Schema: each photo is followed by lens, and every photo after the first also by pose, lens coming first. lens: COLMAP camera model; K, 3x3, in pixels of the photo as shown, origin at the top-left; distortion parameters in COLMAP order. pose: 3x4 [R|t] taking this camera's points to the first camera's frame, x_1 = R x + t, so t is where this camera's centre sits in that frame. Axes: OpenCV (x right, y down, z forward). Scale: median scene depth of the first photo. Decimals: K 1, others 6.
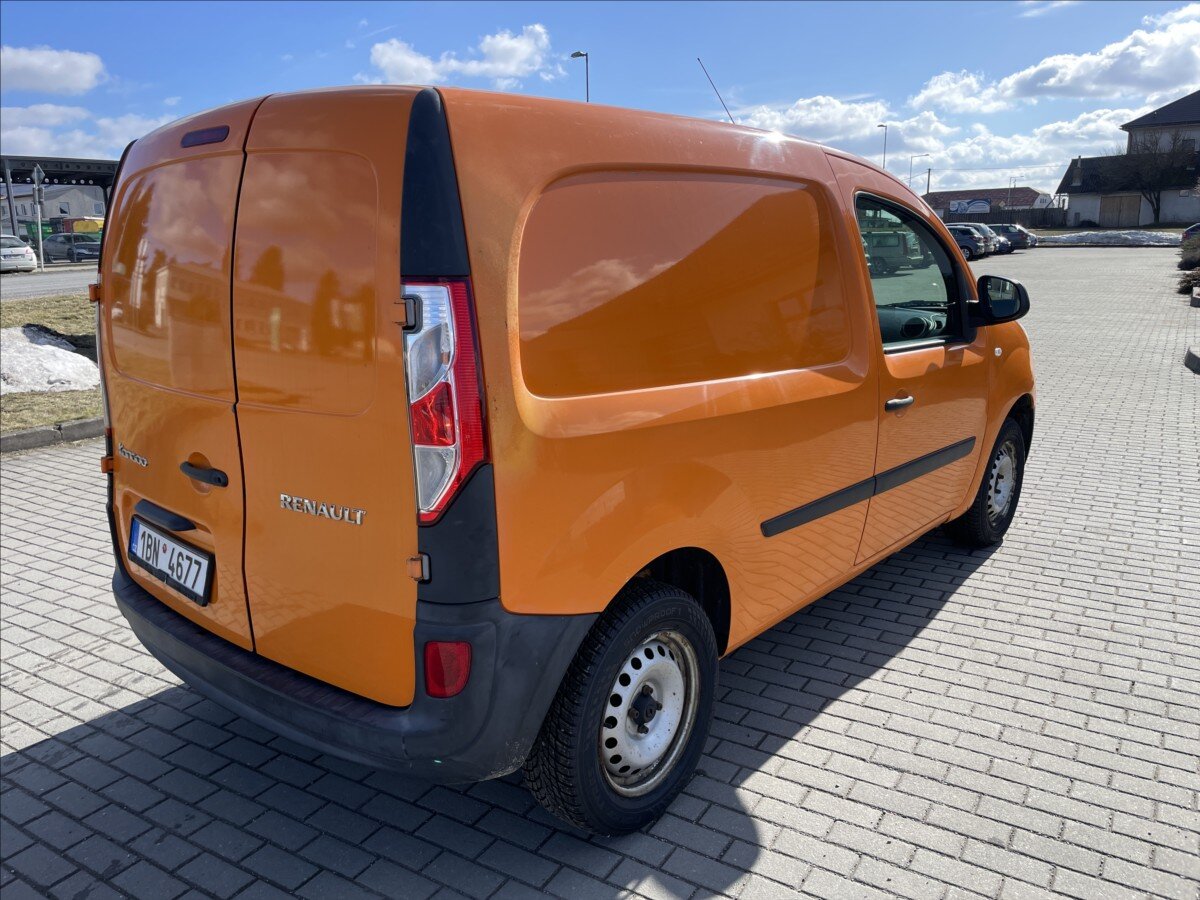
lens RADIAL K [[923.0, 0, 593.1], [0, 923.0, 456.0], [0, 0, 1]] dist [0.065627, -0.081221]
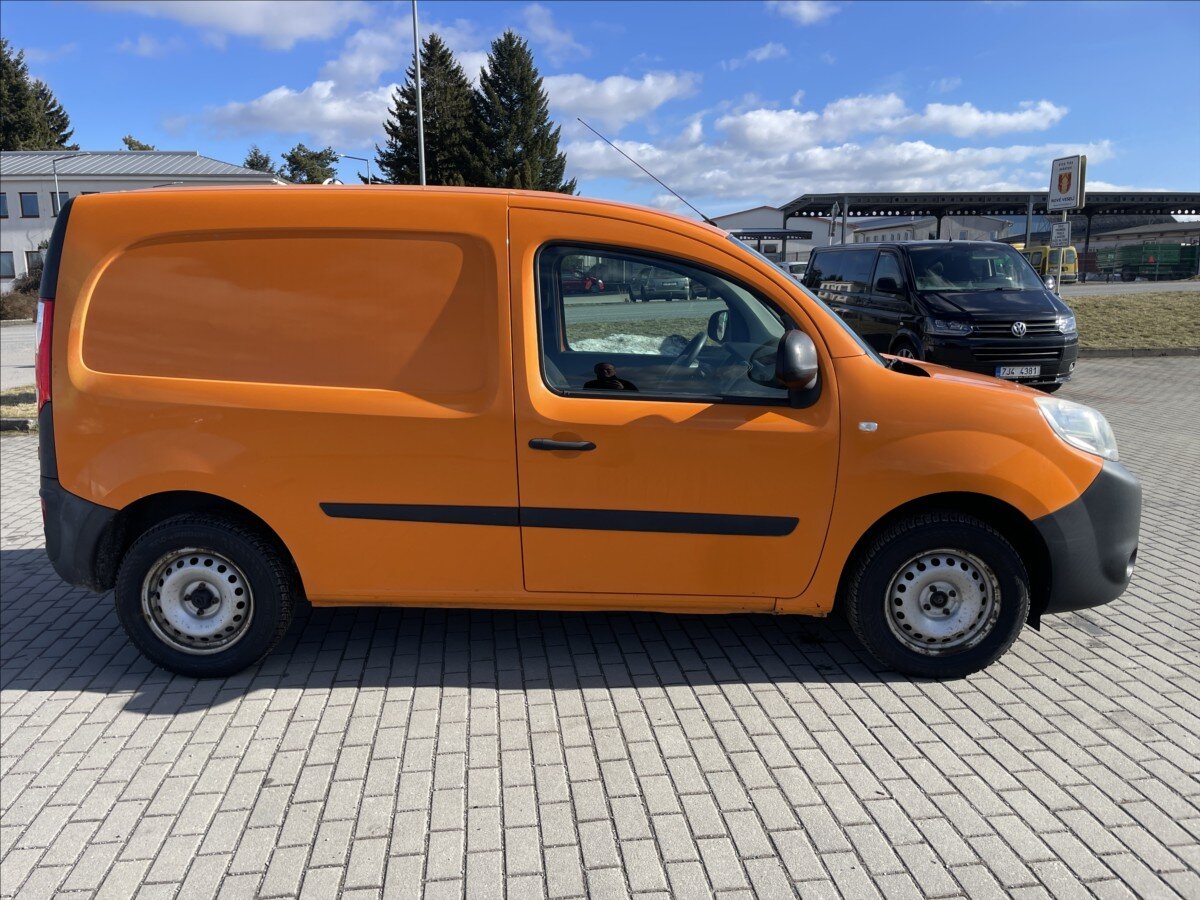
lens RADIAL K [[973.0, 0, 600.8], [0, 973.0, 479.4], [0, 0, 1]] dist [0.067352, -0.124958]
pose [[0.633406, 0.173922, -0.754021, 1.598526], [-0.185703, 0.980104, 0.070072, -0.138765], [0.751207, 0.095640, 0.653101, 0.447280]]
